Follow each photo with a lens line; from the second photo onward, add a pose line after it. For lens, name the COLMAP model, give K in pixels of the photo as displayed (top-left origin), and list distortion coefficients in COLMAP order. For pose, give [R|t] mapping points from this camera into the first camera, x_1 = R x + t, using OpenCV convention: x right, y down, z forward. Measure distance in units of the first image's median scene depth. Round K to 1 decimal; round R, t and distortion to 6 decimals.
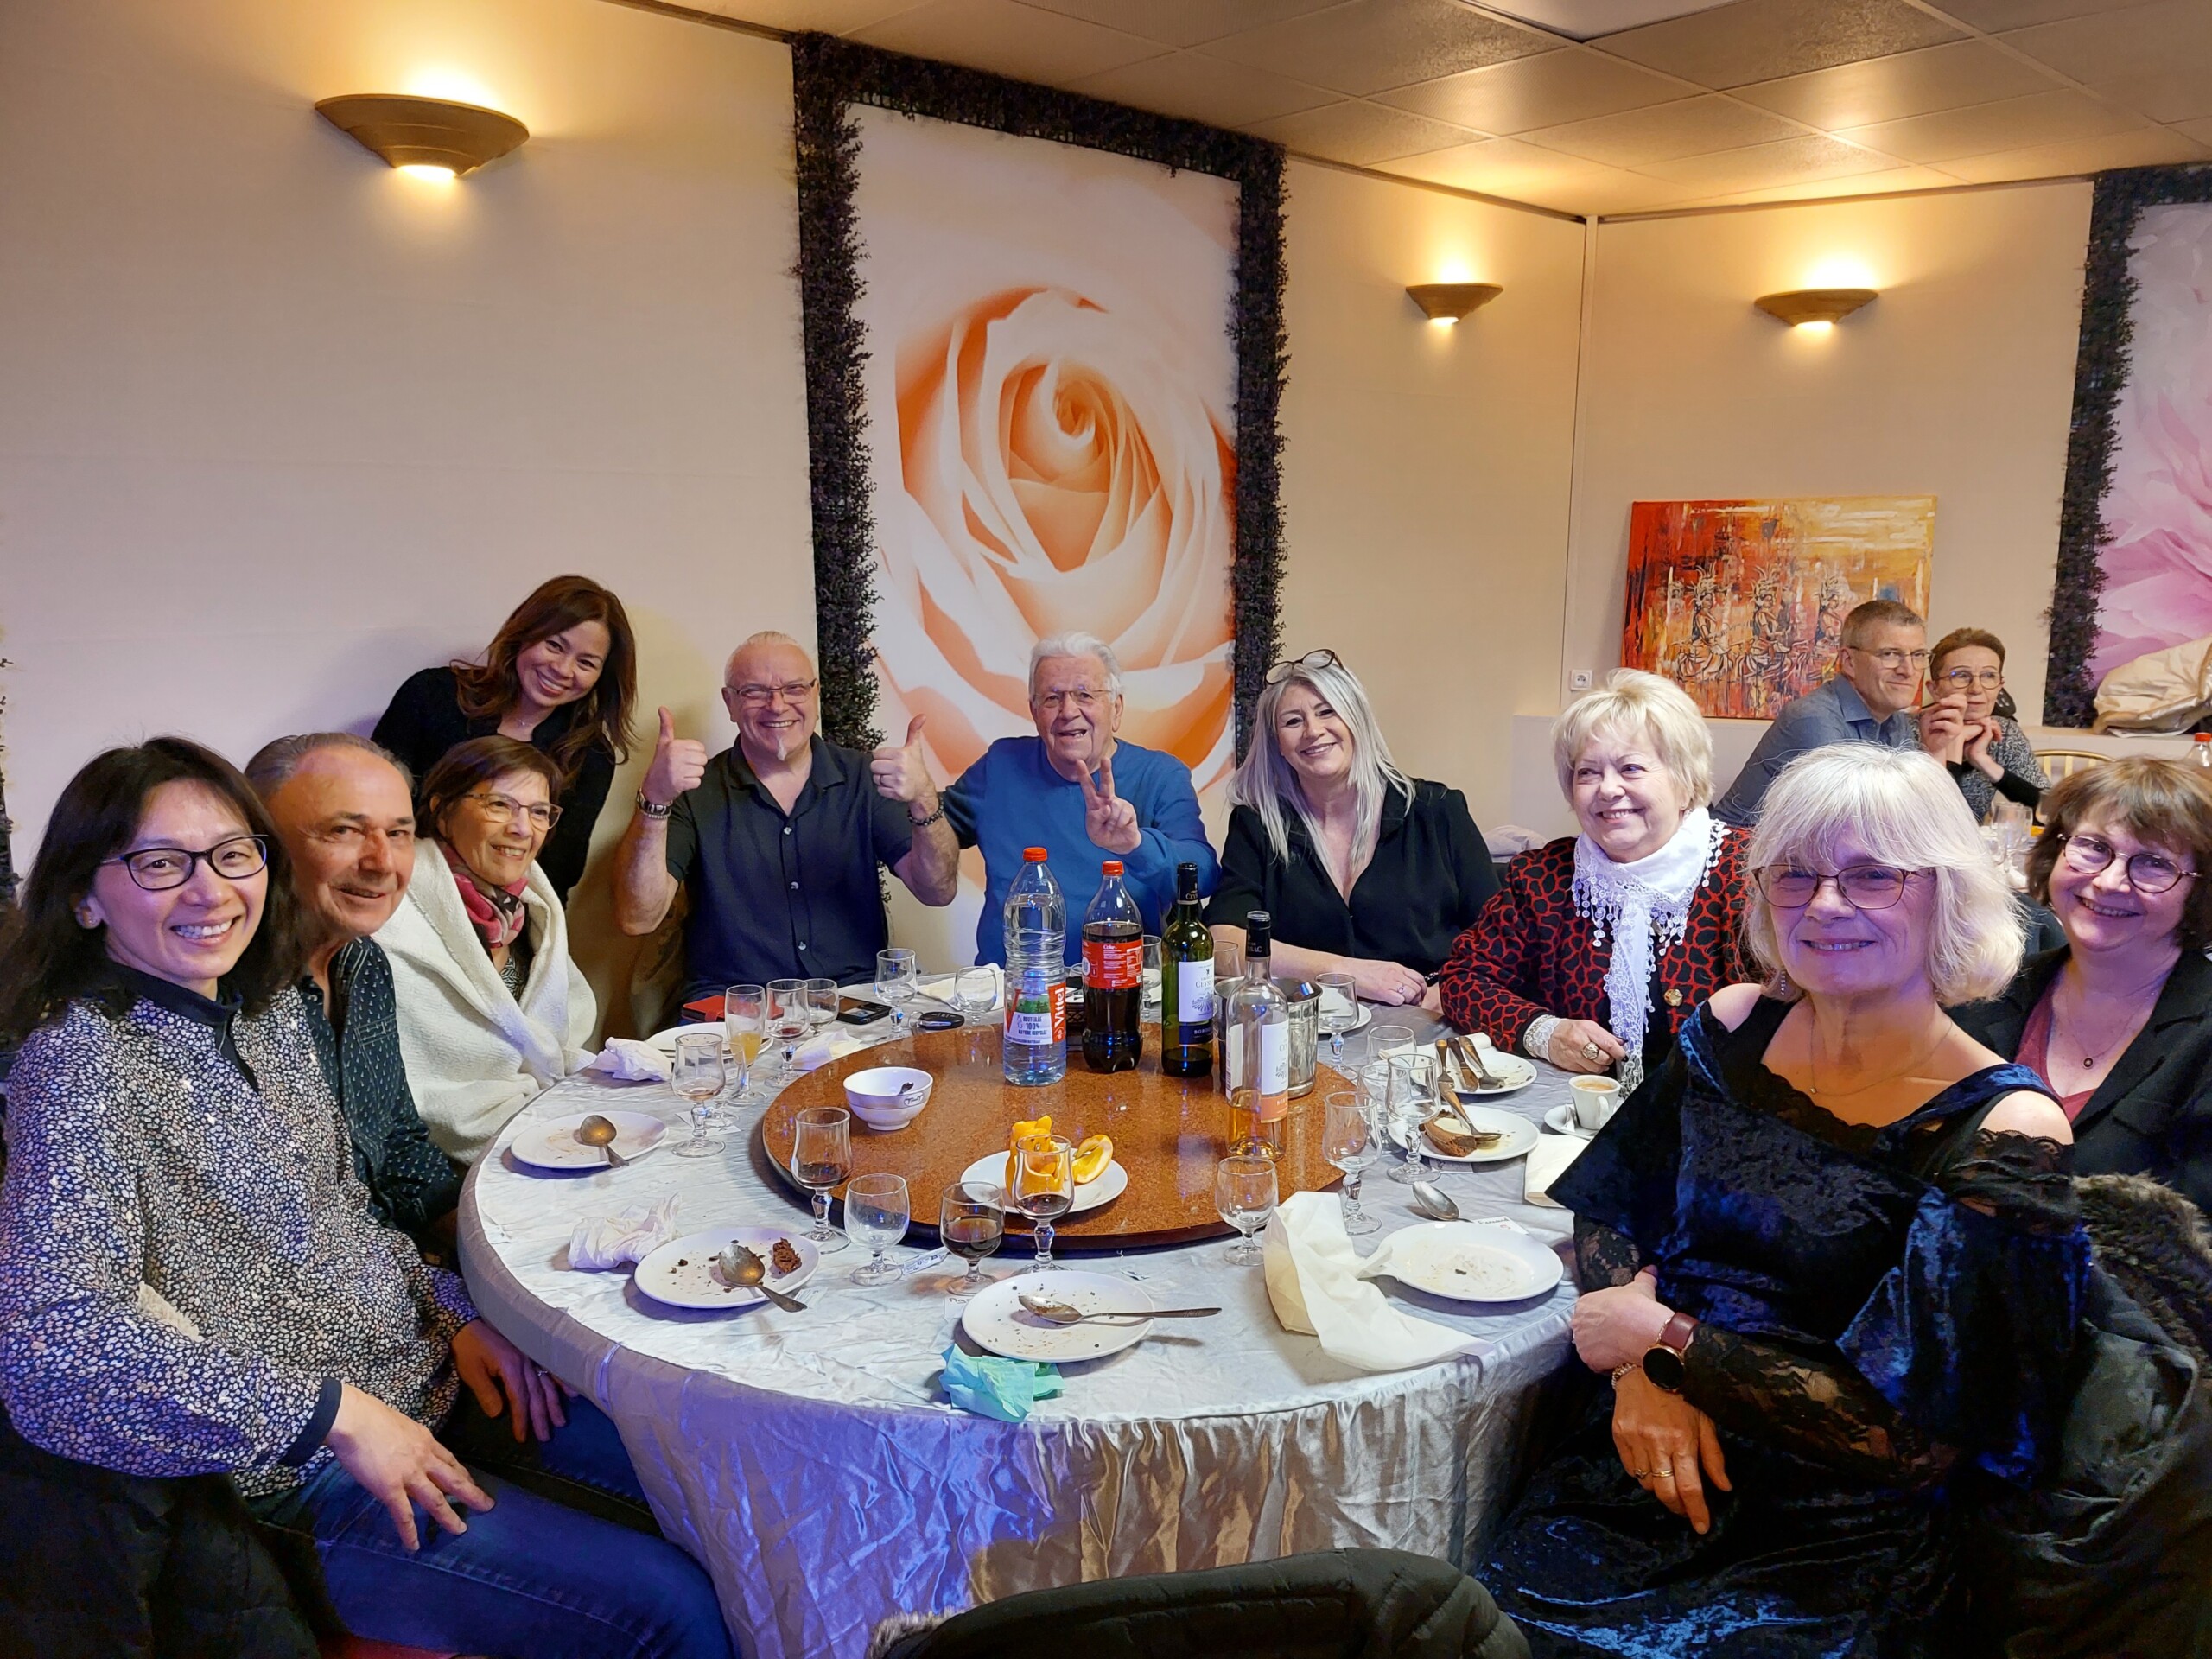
lens RADIAL K [[1595.9, 0, 1106.0], [0, 1595.9, 829.5], [0, 0, 1]] dist [0.063673, -0.077316]
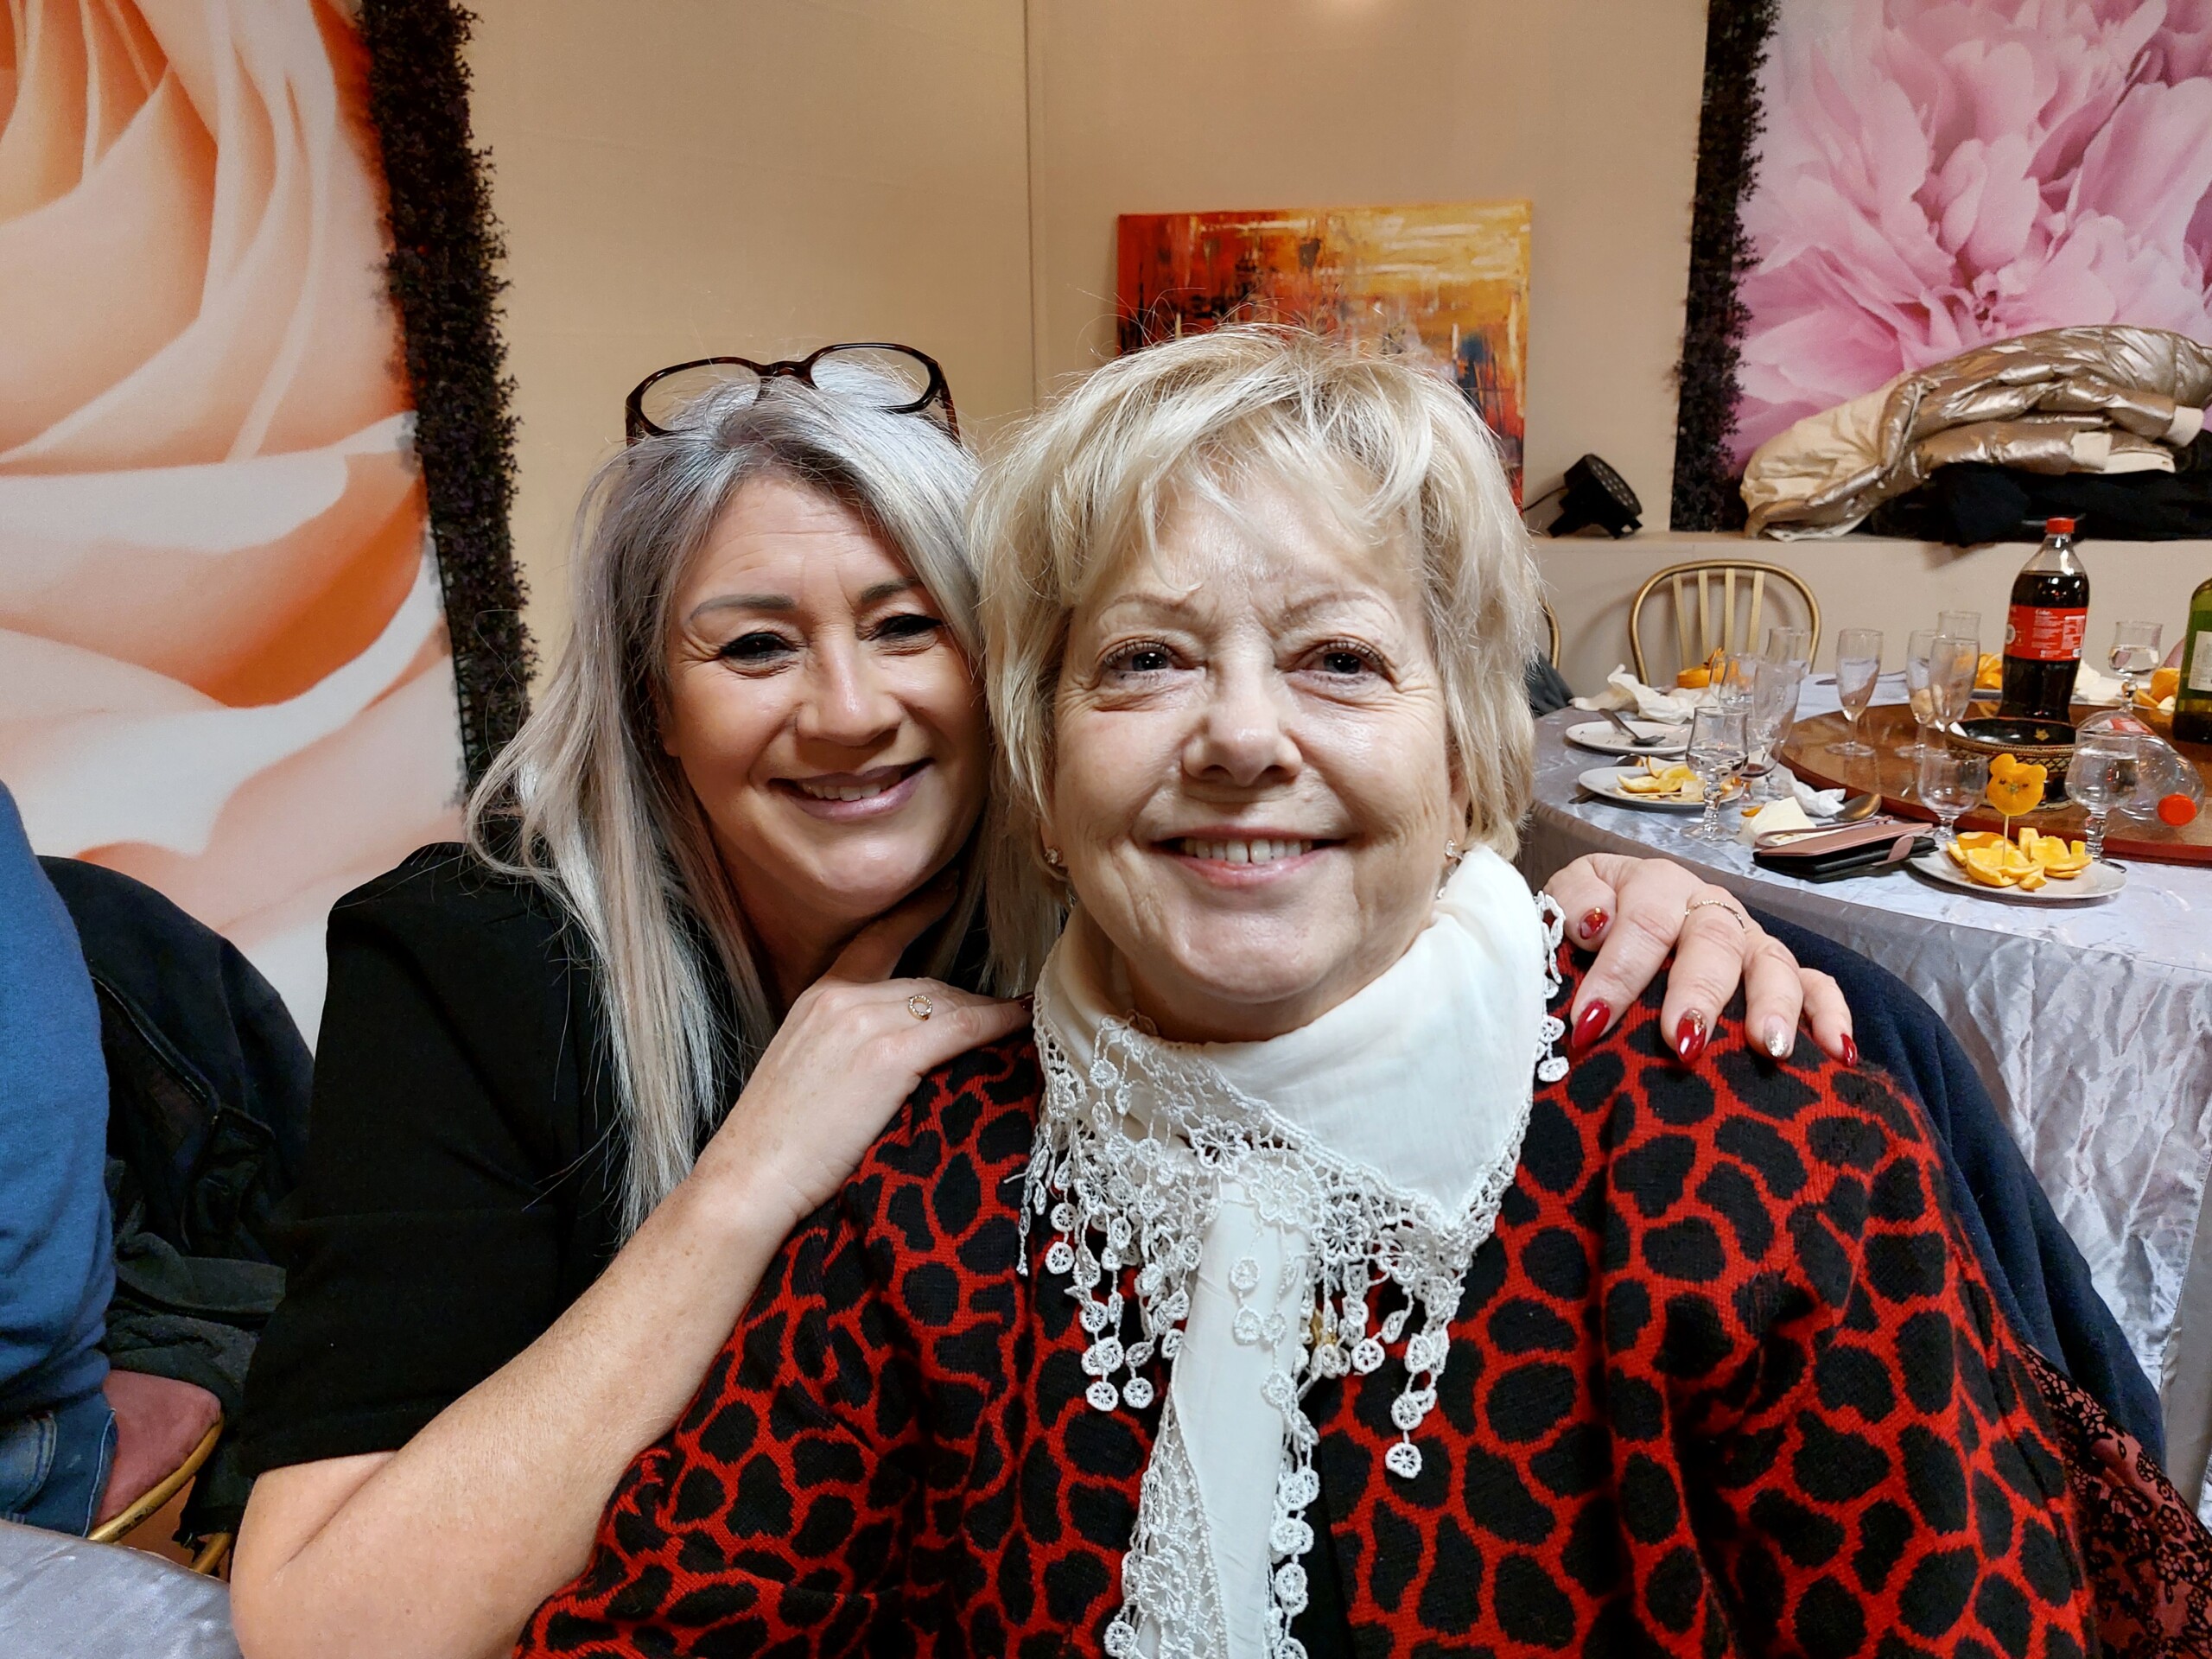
lens RADIAL K [[1544.2, 0, 1106.0], [0, 1544.2, 829.5], [0, 0, 1]] dist [-0.012056, 0.001646]
pose [[0.951387, -0.093768, 0.293376, 0.124102], [0.066118, 0.992501, 0.102808, -0.019085], [-0.300816, -0.078412, 0.950453, 0.414957]]
